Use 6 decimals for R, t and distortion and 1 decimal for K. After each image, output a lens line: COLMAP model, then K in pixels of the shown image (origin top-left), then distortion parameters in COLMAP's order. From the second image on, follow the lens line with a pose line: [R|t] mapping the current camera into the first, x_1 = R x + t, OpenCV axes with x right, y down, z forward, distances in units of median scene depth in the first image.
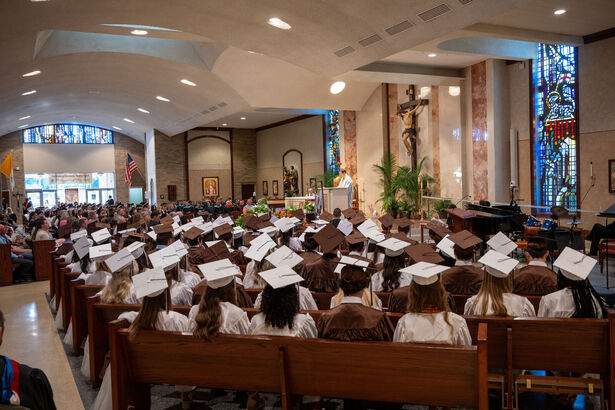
lens RADIAL K [[582.4, 0, 289.3], [0, 582.4, 210.7], [0, 0, 1]] dist [-0.004697, 0.000000]
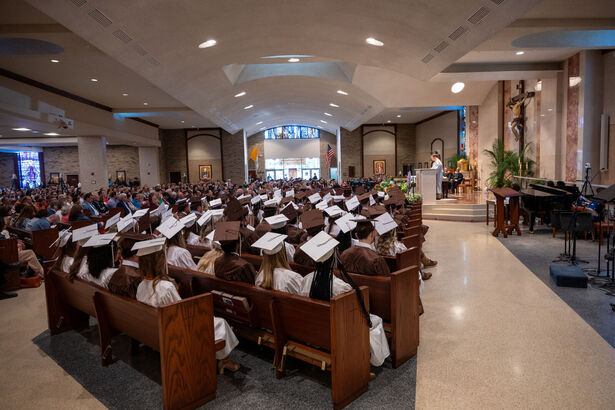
lens RADIAL K [[407.2, 0, 306.5], [0, 407.2, 207.6], [0, 0, 1]] dist [-0.006810, -0.000170]
pose [[0.912608, 0.038639, -0.407007, 0.145075], [-0.014132, 0.997910, 0.063049, -0.005509], [0.408592, -0.051787, 0.911247, 0.060066]]
